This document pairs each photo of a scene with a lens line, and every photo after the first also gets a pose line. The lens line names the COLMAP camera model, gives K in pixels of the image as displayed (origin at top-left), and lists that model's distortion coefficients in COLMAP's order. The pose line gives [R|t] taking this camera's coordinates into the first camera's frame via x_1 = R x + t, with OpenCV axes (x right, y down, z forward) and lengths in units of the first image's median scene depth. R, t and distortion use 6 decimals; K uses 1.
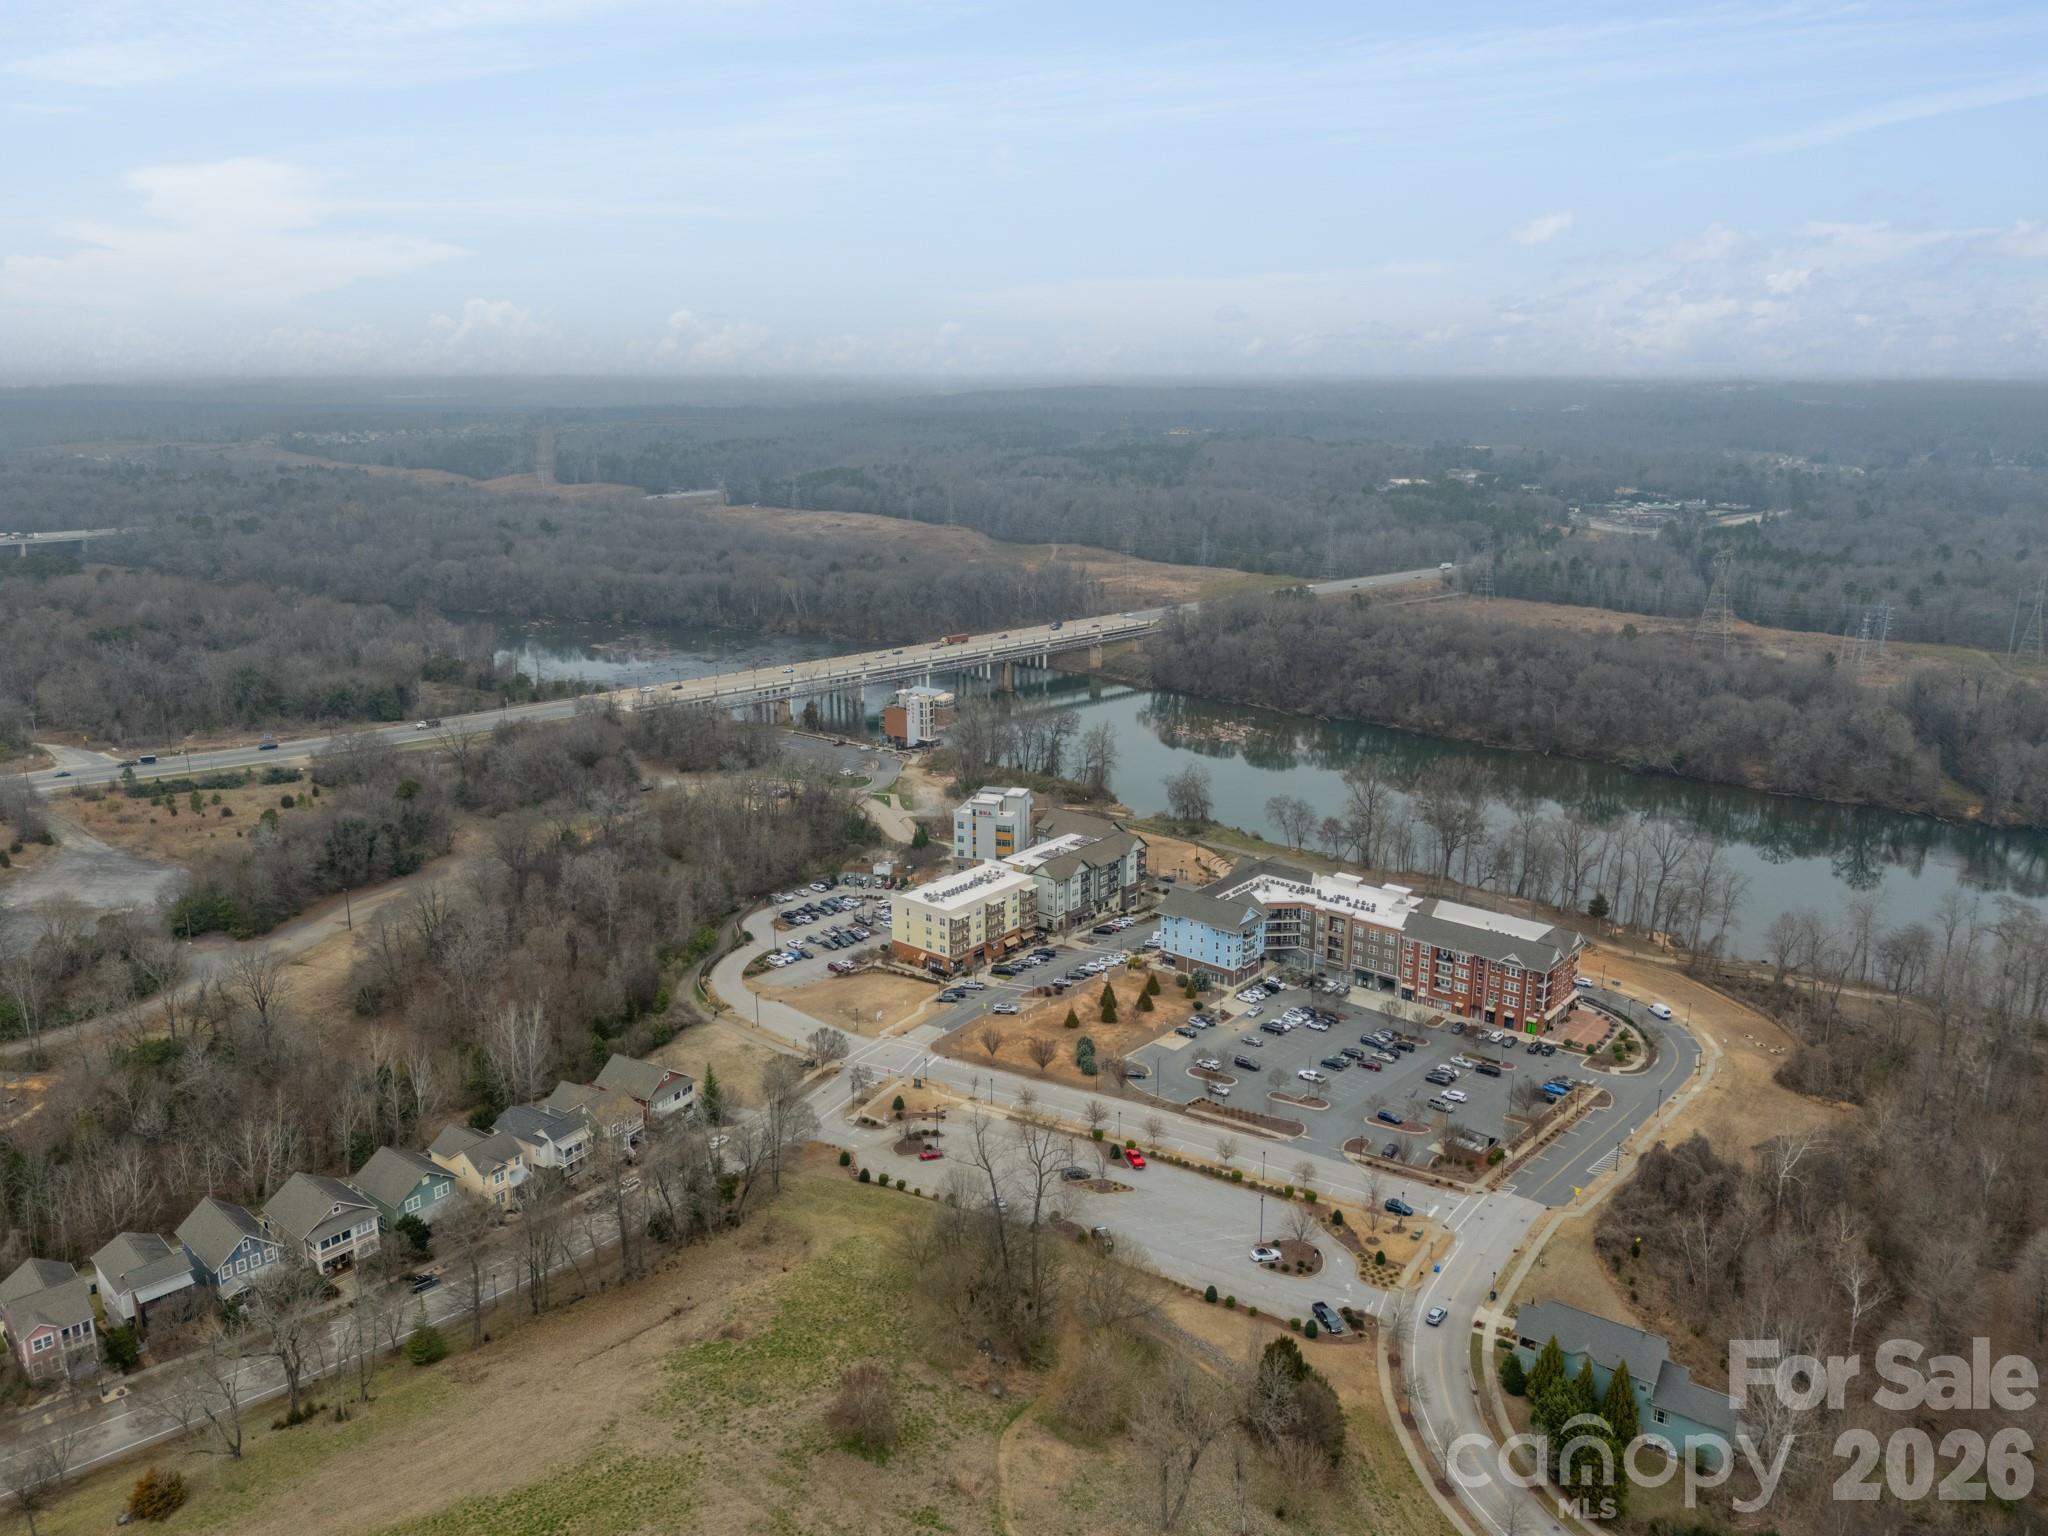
lens RADIAL K [[1474.2, 0, 1021.5], [0, 1474.2, 758.9], [0, 0, 1]] dist [0.103038, -0.136708]
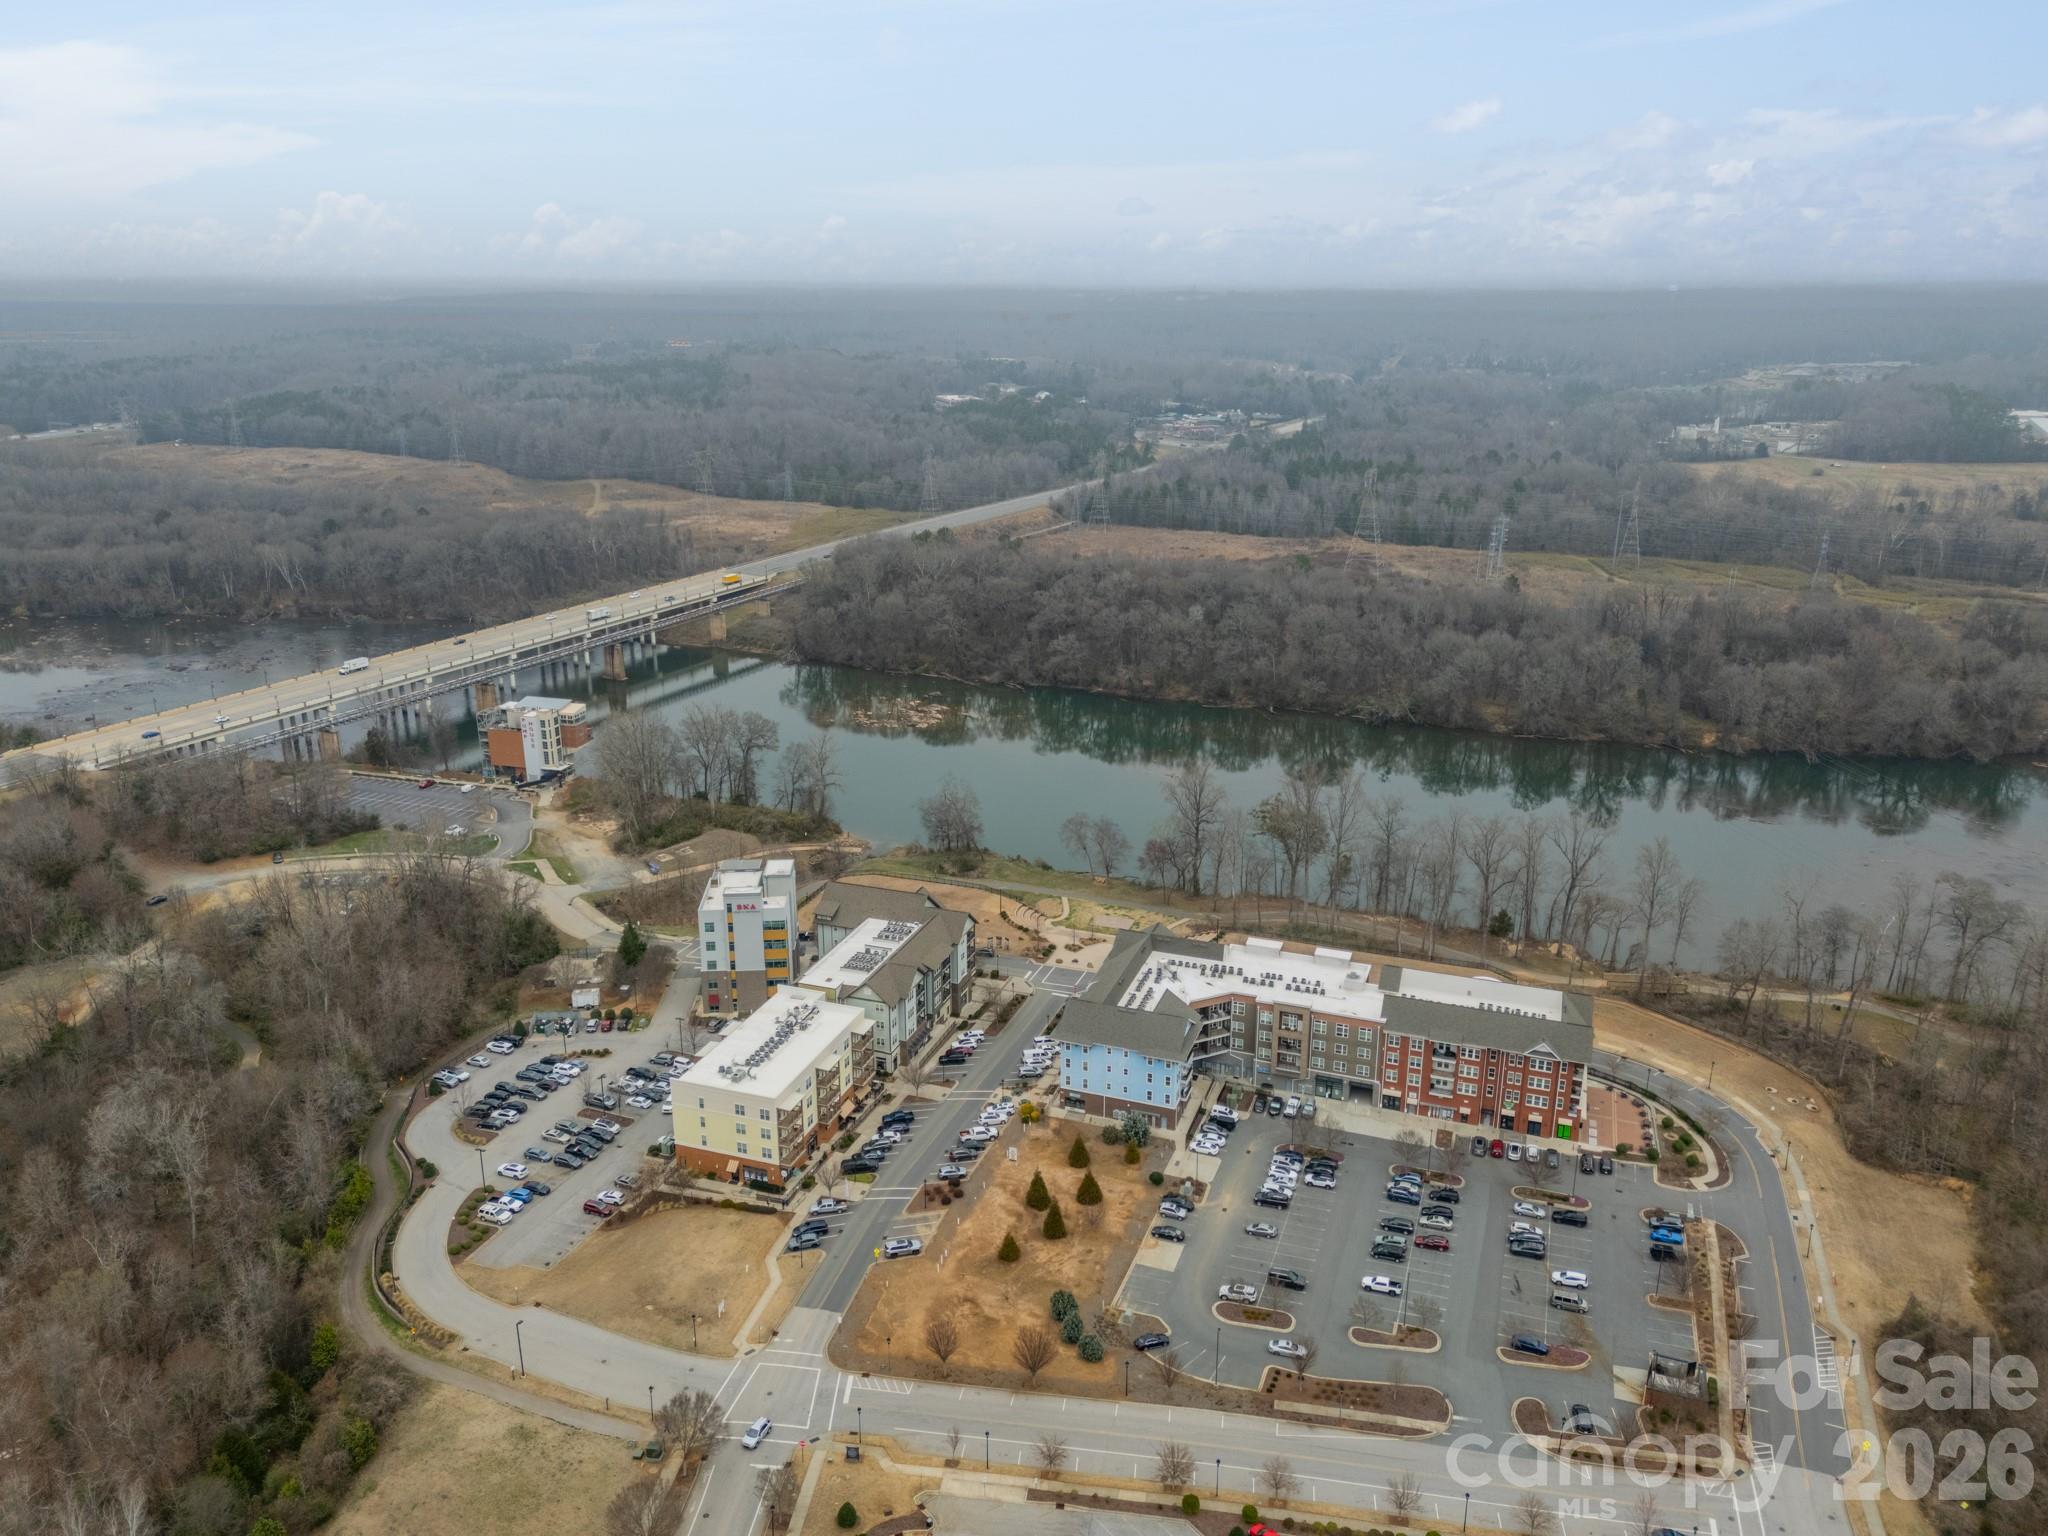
lens RADIAL K [[1474.2, 0, 1021.5], [0, 1474.2, 758.9], [0, 0, 1]] dist [0.103038, -0.136708]
pose [[0.939402, -0.105210, 0.326273, -0.124736], [0.086436, 0.993684, 0.071557, -0.073325], [-0.331741, -0.039019, 0.942563, 0.288383]]
